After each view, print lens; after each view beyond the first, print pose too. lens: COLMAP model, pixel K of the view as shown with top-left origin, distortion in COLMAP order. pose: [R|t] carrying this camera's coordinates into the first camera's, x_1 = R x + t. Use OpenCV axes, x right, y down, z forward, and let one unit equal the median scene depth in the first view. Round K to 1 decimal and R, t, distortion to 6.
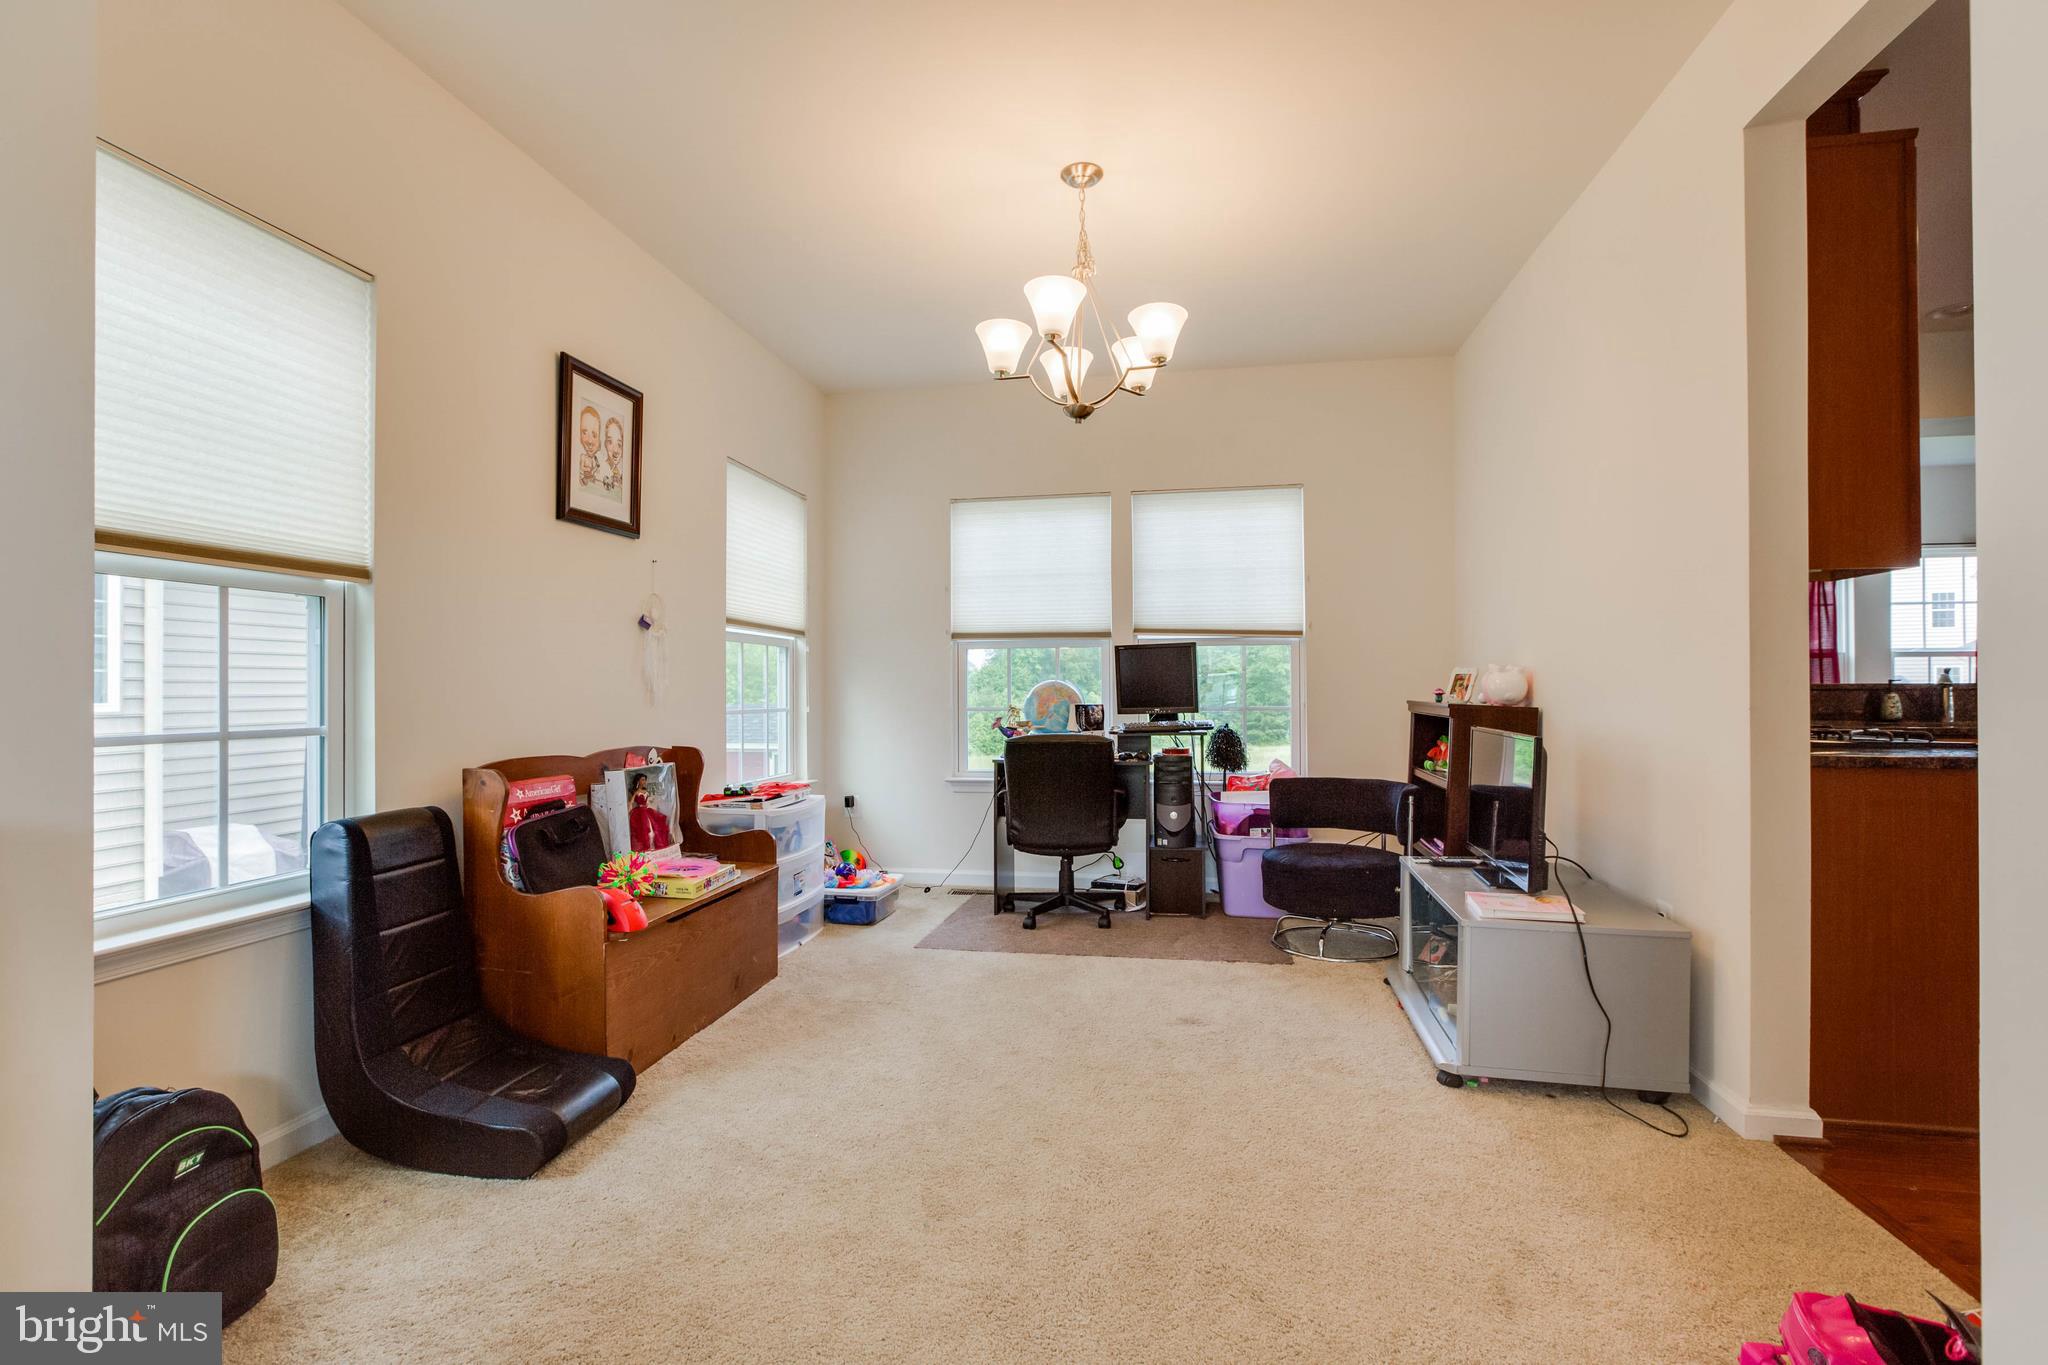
lens RADIAL K [[940.8, 0, 1017.4], [0, 940.8, 679.1], [0, 0, 1]] dist [-0.026692, 0.010306]
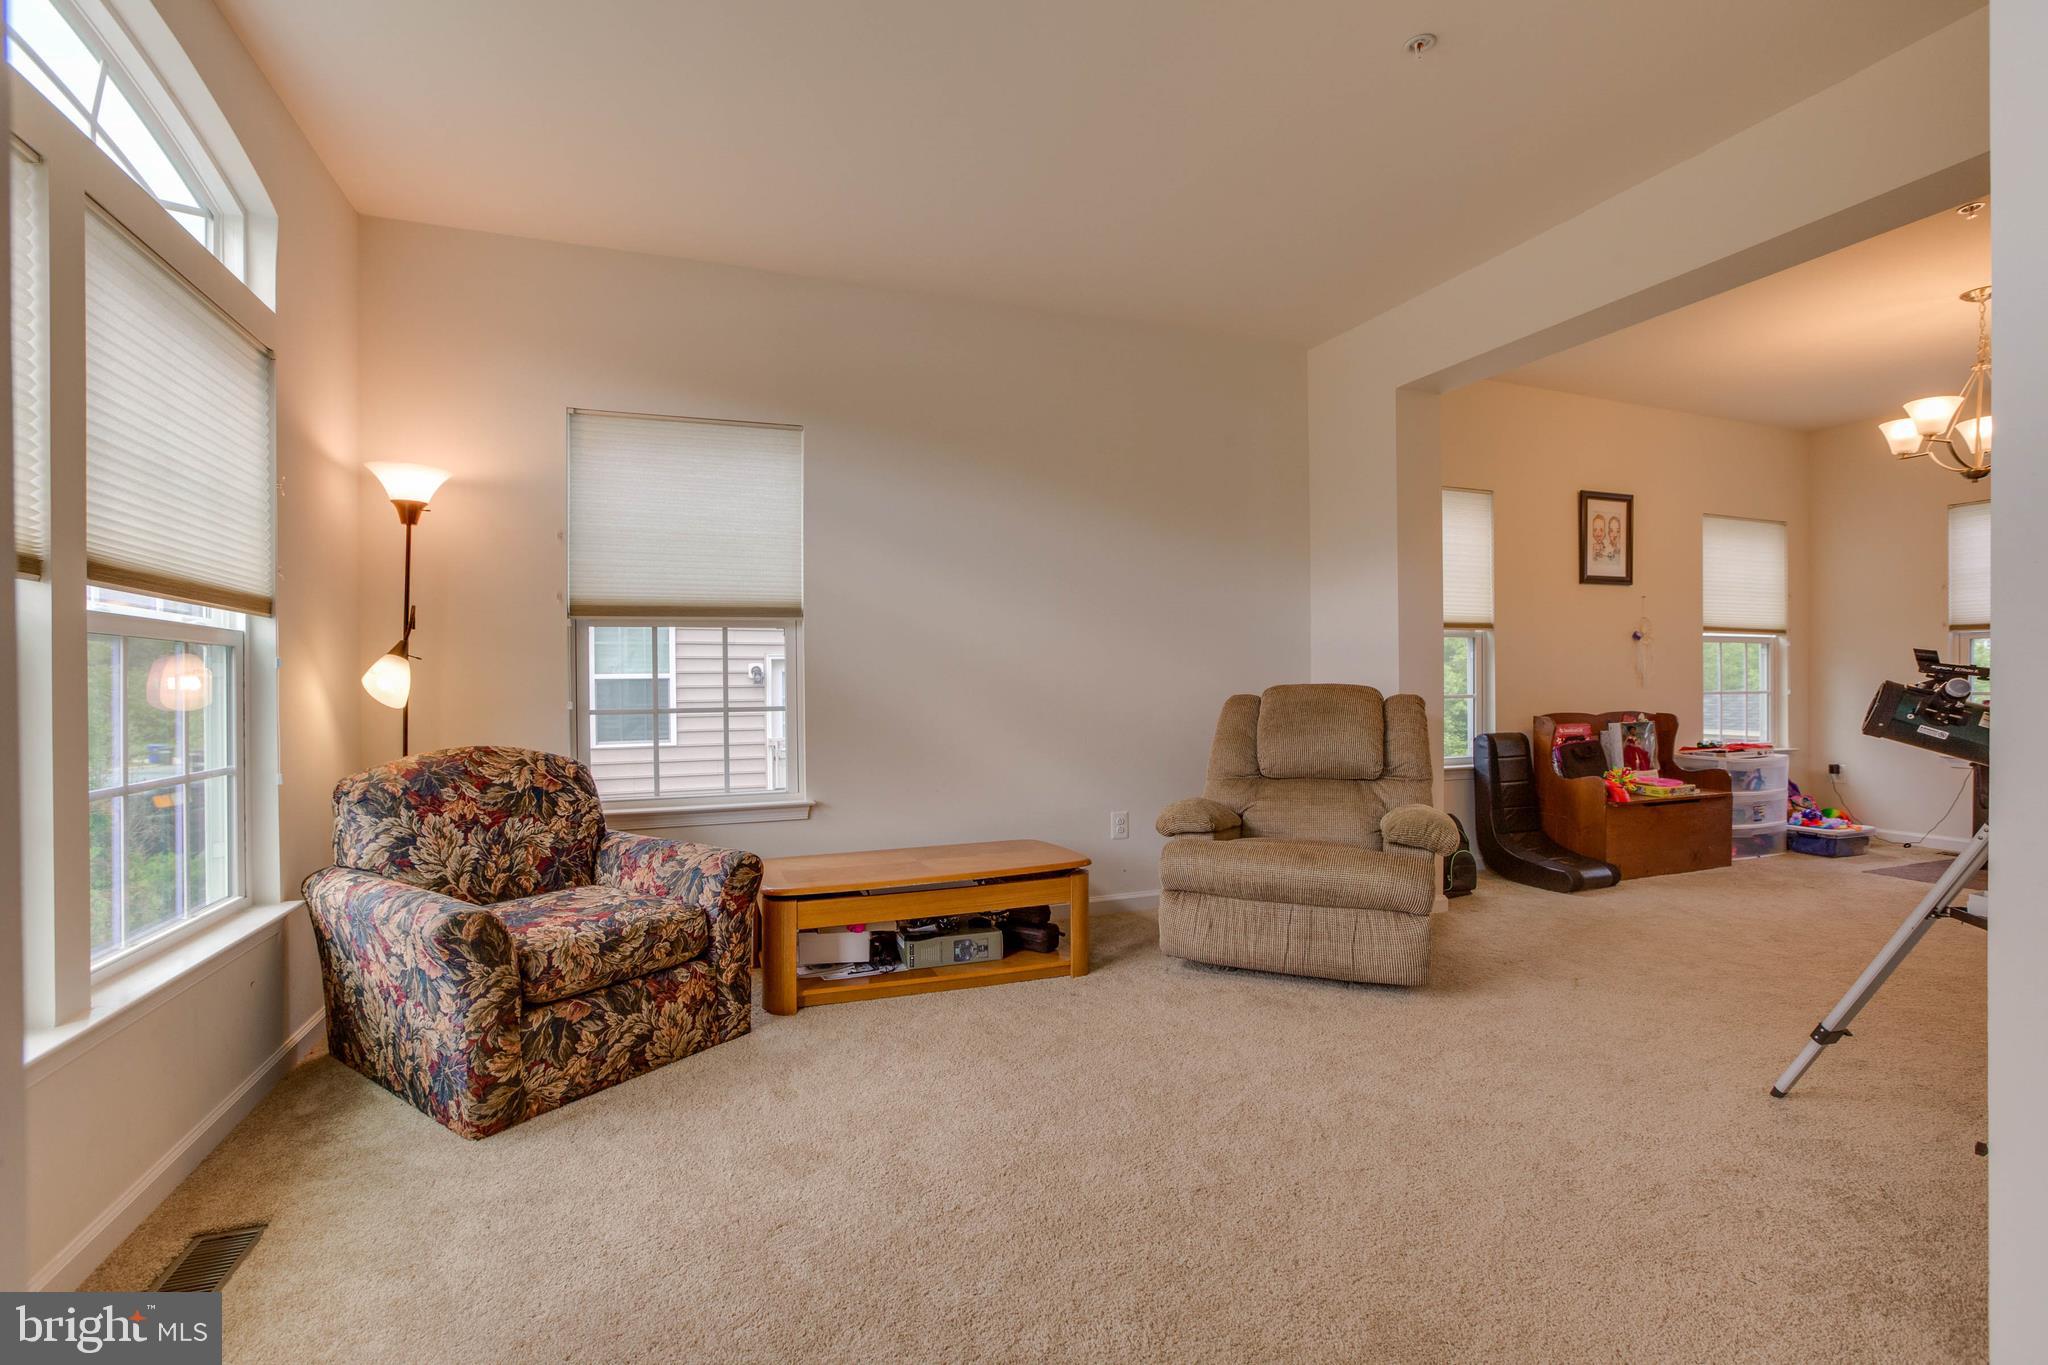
lens RADIAL K [[940.8, 0, 1022.9], [0, 940.8, 676.3], [0, 0, 1]] dist [-0.026692, 0.010306]
pose [[0.540625, 0.000869, -0.841263, 0.431918], [0.012388, 0.999883, 0.008994, -0.020305], [0.841172, -0.015284, 0.540551, -0.861815]]
